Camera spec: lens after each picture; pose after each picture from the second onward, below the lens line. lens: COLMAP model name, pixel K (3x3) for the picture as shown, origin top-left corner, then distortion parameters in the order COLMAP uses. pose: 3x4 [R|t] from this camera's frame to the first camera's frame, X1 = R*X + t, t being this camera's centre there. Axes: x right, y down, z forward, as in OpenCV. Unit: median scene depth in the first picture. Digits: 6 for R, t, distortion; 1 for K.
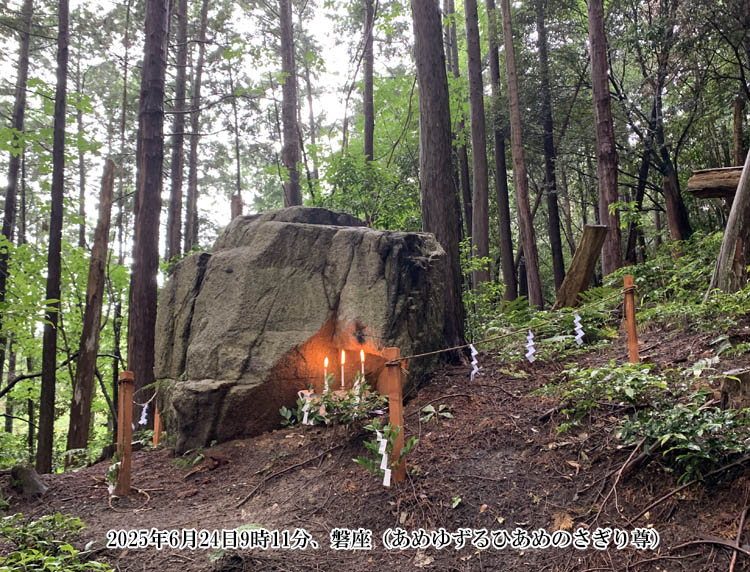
lens RADIAL K [[597.1, 0, 378.3], [0, 597.1, 283.1], [0, 0, 1]] dist [0.001266, -0.004424]
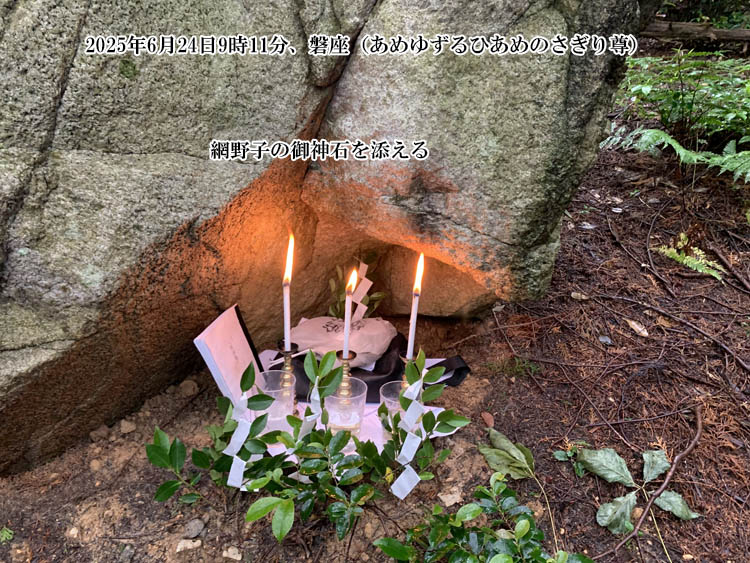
lens RADIAL K [[564.6, 0, 376.2], [0, 564.6, 285.2], [0, 0, 1]] dist [-0.009000, -0.001387]
pose [[0.958554, 0.010319, 0.284723, -0.128796], [-0.174351, 0.811624, 0.557556, -0.031810], [-0.225334, -0.584090, 0.779784, 0.760801]]
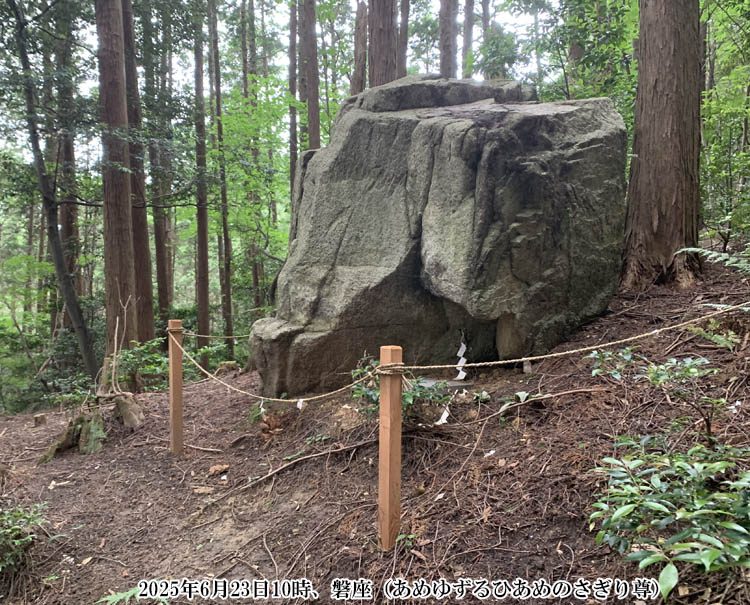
lens RADIAL K [[579.4, 0, 376.8], [0, 579.4, 302.0], [0, 0, 1]] dist [0.034828, -0.001196]
pose [[0.880041, 0.059197, -0.471193, 0.226288], [0.085915, 0.955982, 0.280565, -0.086066], [0.467061, -0.287391, 0.836218, 0.375999]]
